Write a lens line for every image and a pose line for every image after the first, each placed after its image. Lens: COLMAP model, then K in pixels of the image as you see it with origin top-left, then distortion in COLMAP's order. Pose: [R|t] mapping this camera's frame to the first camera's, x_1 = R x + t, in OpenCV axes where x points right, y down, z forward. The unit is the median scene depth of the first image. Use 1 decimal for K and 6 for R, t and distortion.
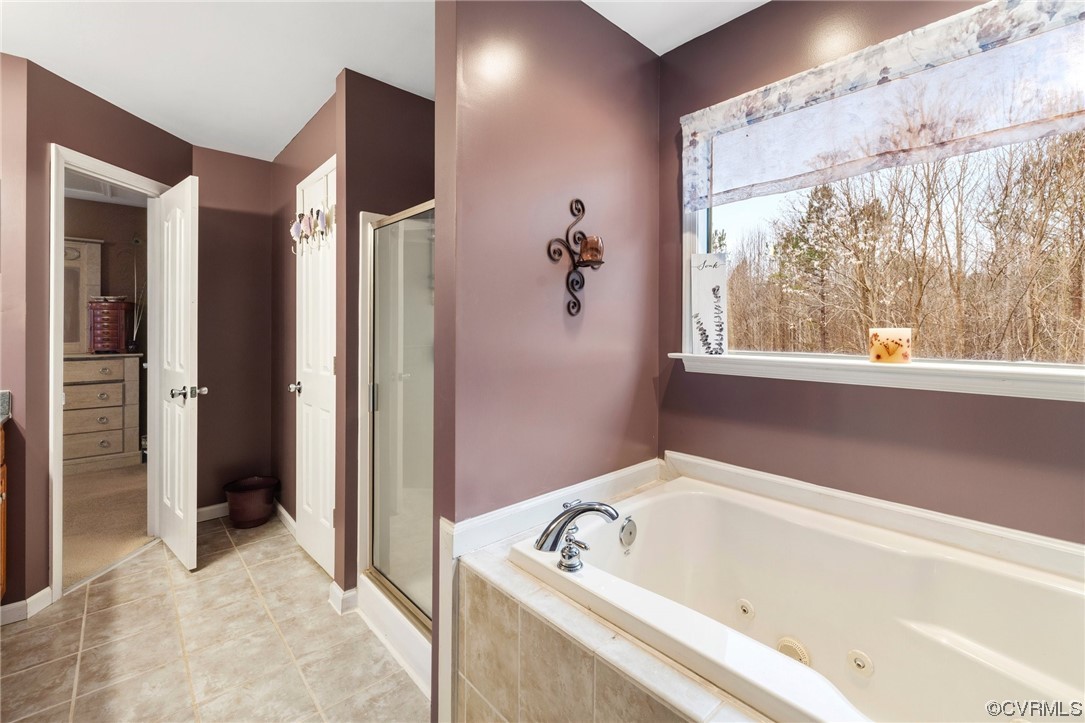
lens RADIAL K [[465.5, 0, 540.4], [0, 465.5, 328.0], [0, 0, 1]] dist [0.000174, -0.000005]
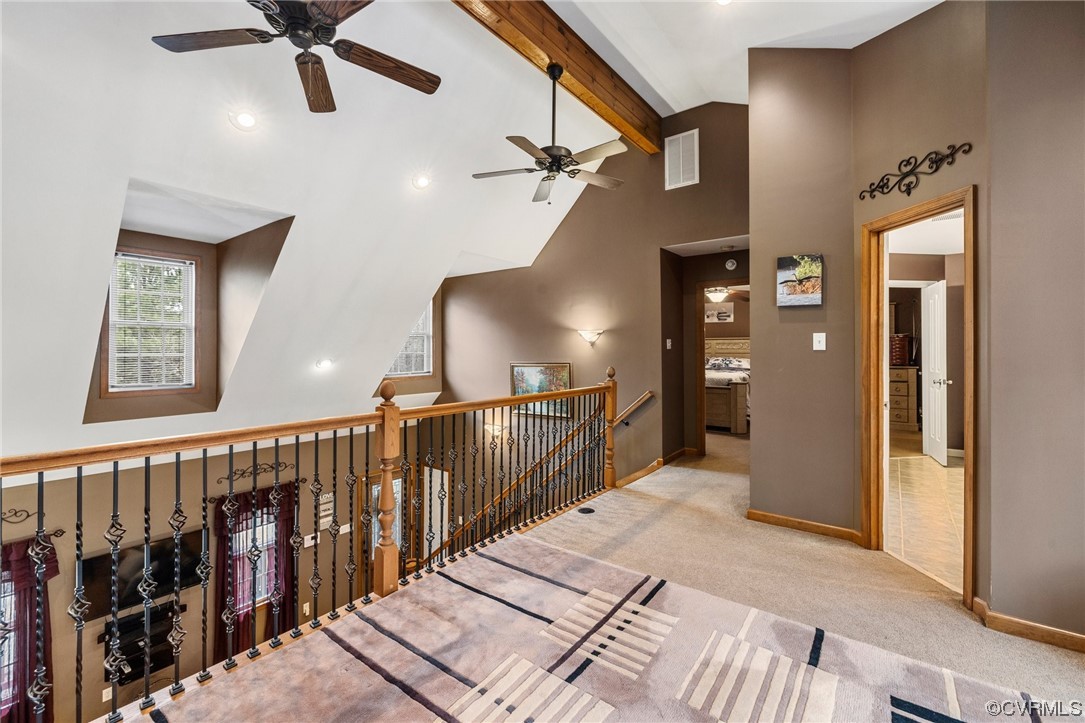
lens RADIAL K [[458.9, 0, 540.5], [0, 458.9, 350.1], [0, 0, 1]] dist [0.001142, 0.000144]
pose [[0.180354, -0.006244, -0.983582, 0.581929], [0.001352, 0.999980, -0.006100, 0.002087], [0.983601, -0.000230, 0.180359, -0.703523]]
